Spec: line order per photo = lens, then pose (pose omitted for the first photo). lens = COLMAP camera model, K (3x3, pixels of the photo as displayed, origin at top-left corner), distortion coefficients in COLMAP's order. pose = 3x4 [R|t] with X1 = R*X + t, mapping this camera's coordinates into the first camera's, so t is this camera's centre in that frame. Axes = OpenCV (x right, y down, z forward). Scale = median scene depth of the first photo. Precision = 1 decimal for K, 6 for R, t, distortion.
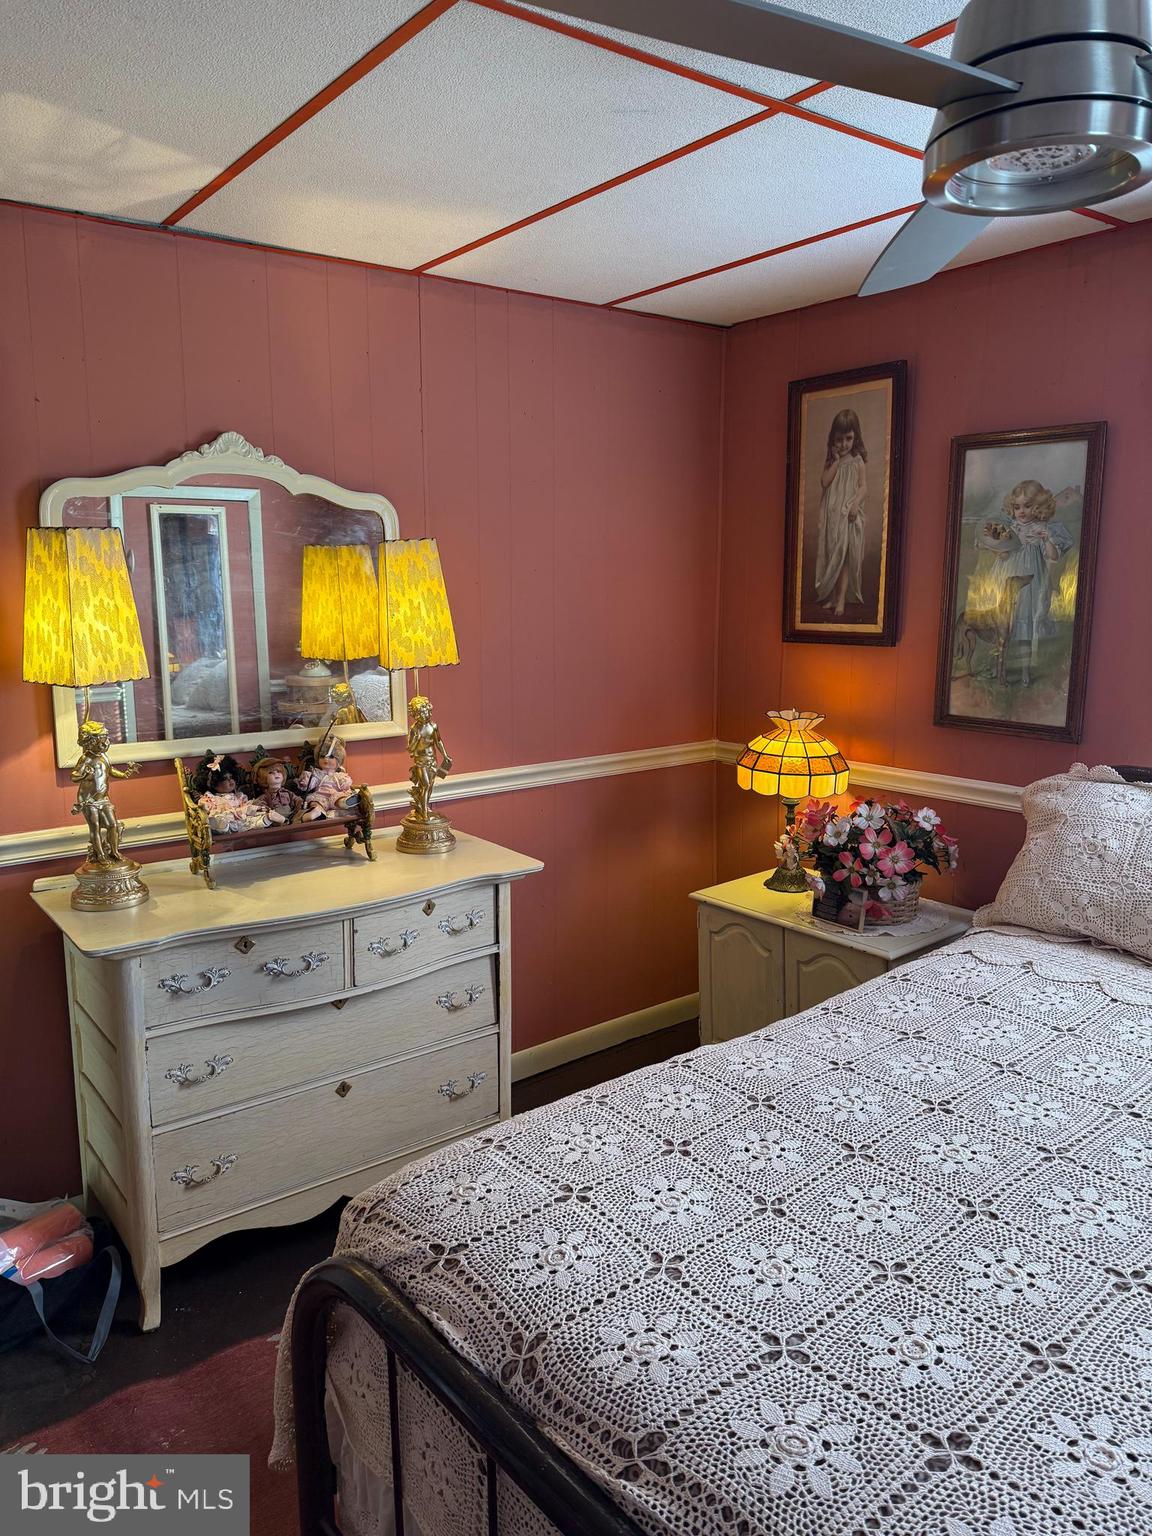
lens RADIAL K [[1086.0, 0, 566.9], [0, 1086.0, 774.5], [0, 0, 1]] dist [0.009088, -0.005214]
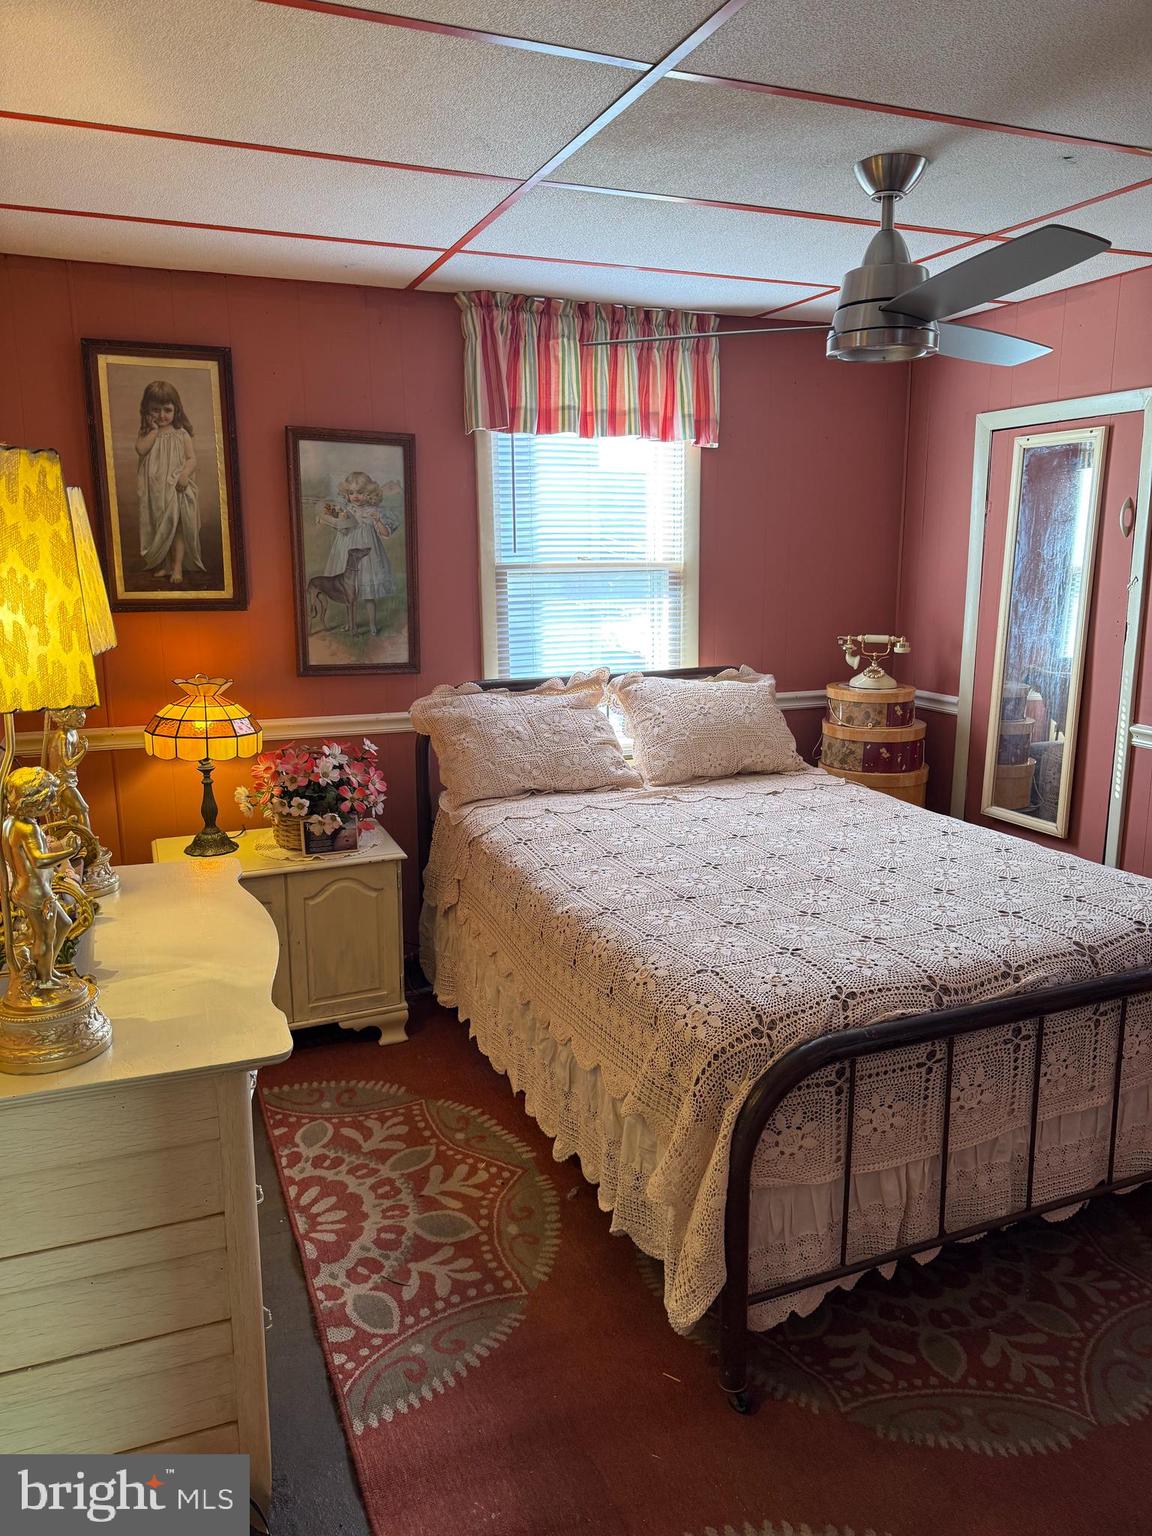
lens RADIAL K [[1106.4, 0, 576.0], [0, 1106.4, 768.0], [0, 0, 1]] dist [0.165505, -0.446292]
pose [[0.263174, -0.181250, 0.947570, -0.746312], [0.159656, 0.976833, 0.142506, -0.072916], [-0.951446, 0.113781, 0.286014, 0.392037]]
